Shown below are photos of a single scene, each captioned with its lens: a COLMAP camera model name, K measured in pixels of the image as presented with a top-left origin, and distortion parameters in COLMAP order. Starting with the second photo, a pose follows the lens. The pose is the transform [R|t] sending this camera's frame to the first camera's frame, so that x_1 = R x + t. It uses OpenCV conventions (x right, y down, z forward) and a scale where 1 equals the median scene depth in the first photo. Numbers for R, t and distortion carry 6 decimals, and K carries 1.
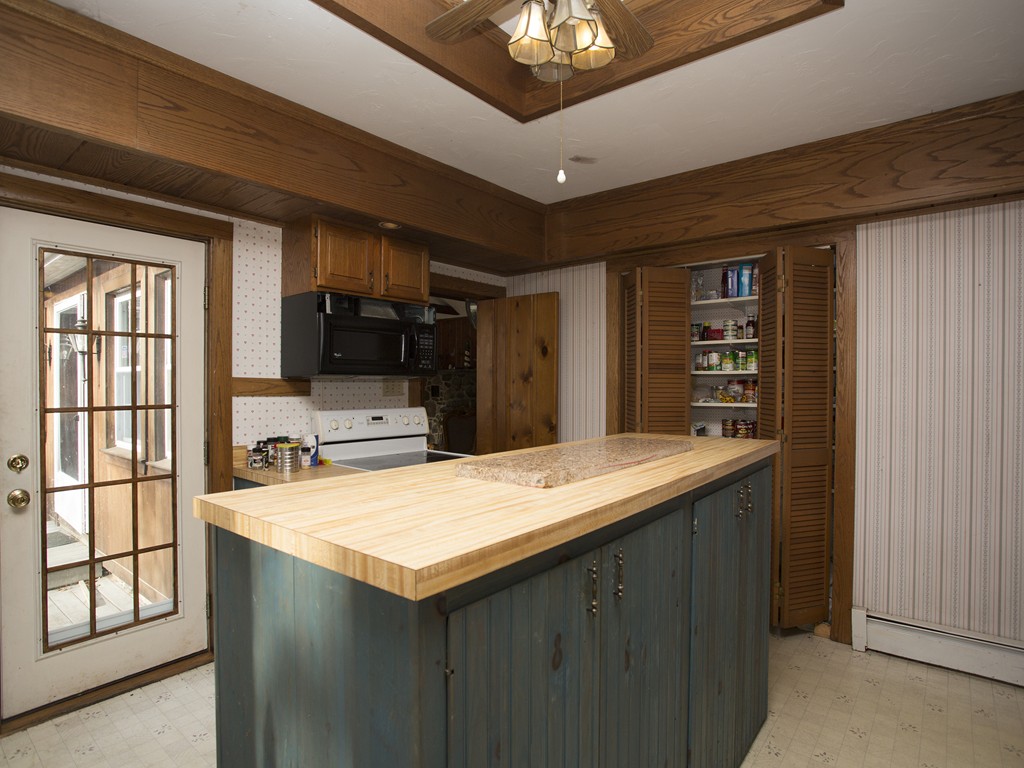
lens RADIAL K [[558.7, 0, 511.8], [0, 558.7, 384.8], [0, 0, 1]] dist [-0.068843, 0.032877]
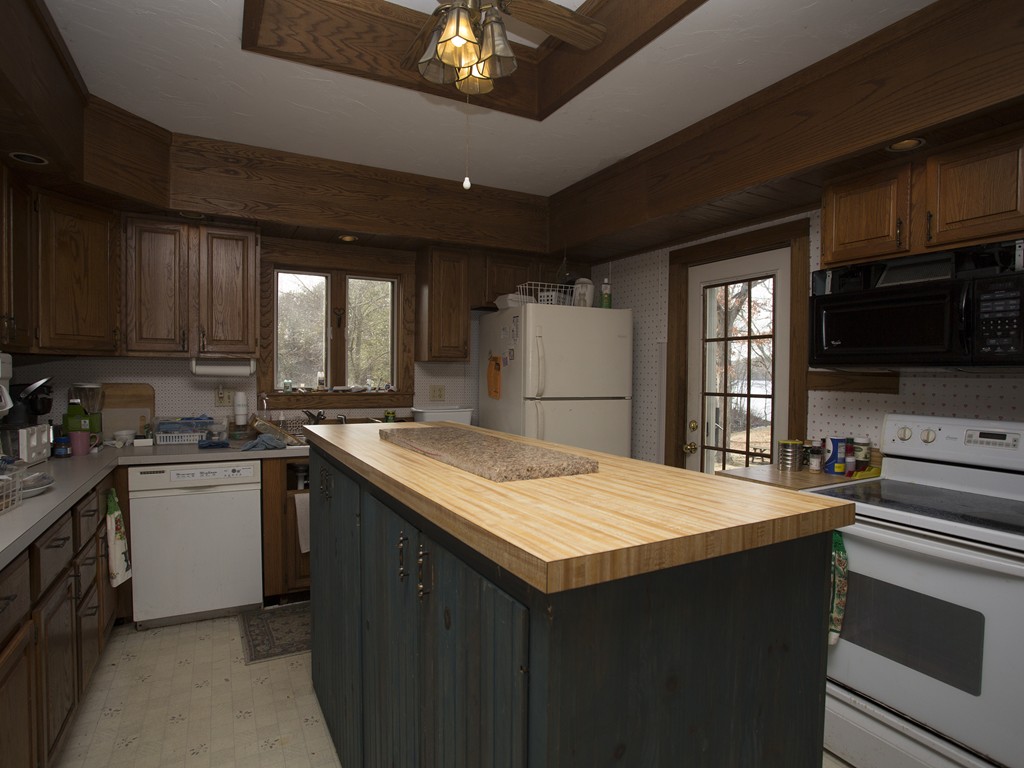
lens RADIAL K [[558.7, 0, 515.4], [0, 558.7, 383.6], [0, 0, 1]] dist [-0.068843, 0.032877]
pose [[-0.369813, 0.013605, -0.929007, 0.566083], [-0.011992, 0.999740, 0.019415, -0.003548], [0.929029, 0.018320, -0.369554, 0.792041]]
